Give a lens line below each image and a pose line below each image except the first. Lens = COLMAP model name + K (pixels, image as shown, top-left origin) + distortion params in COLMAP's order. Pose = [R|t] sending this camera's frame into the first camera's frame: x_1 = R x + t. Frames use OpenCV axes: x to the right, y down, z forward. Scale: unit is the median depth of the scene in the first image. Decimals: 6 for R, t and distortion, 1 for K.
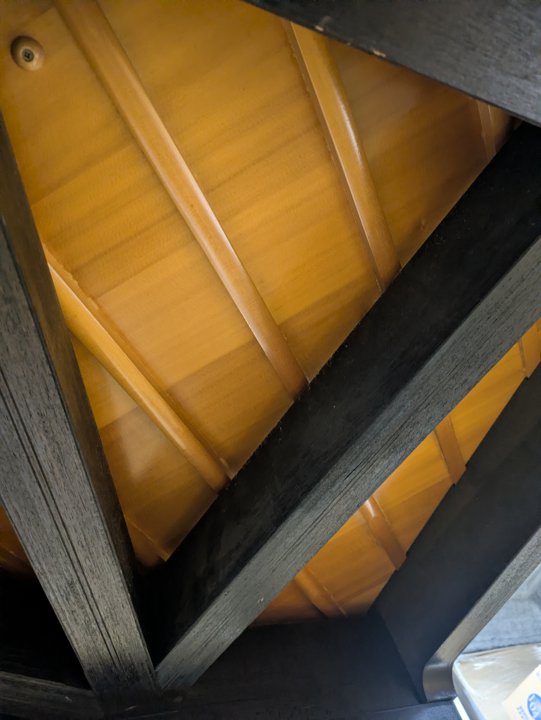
lens RADIAL K [[529.2, 0, 269.0], [0, 529.2, 358.3], [0, 0, 1]] dist [-0.000260, -0.002082]
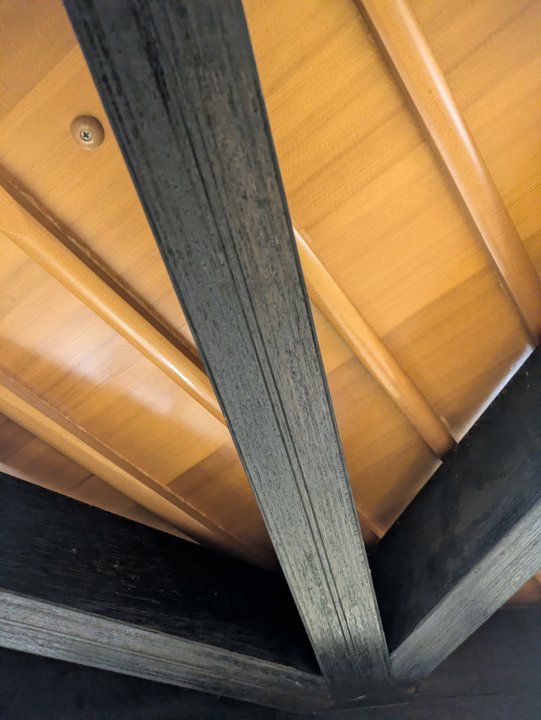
lens RADIAL K [[529.2, 0, 271.7], [0, 529.2, 361.7], [0, 0, 1]] dist [-0.000260, -0.002082]
pose [[0.975634, -0.071973, -0.207265, -0.224464], [0.077139, 0.996876, 0.016940, 0.082935], [0.205398, -0.032516, 0.978138, 0.138000]]
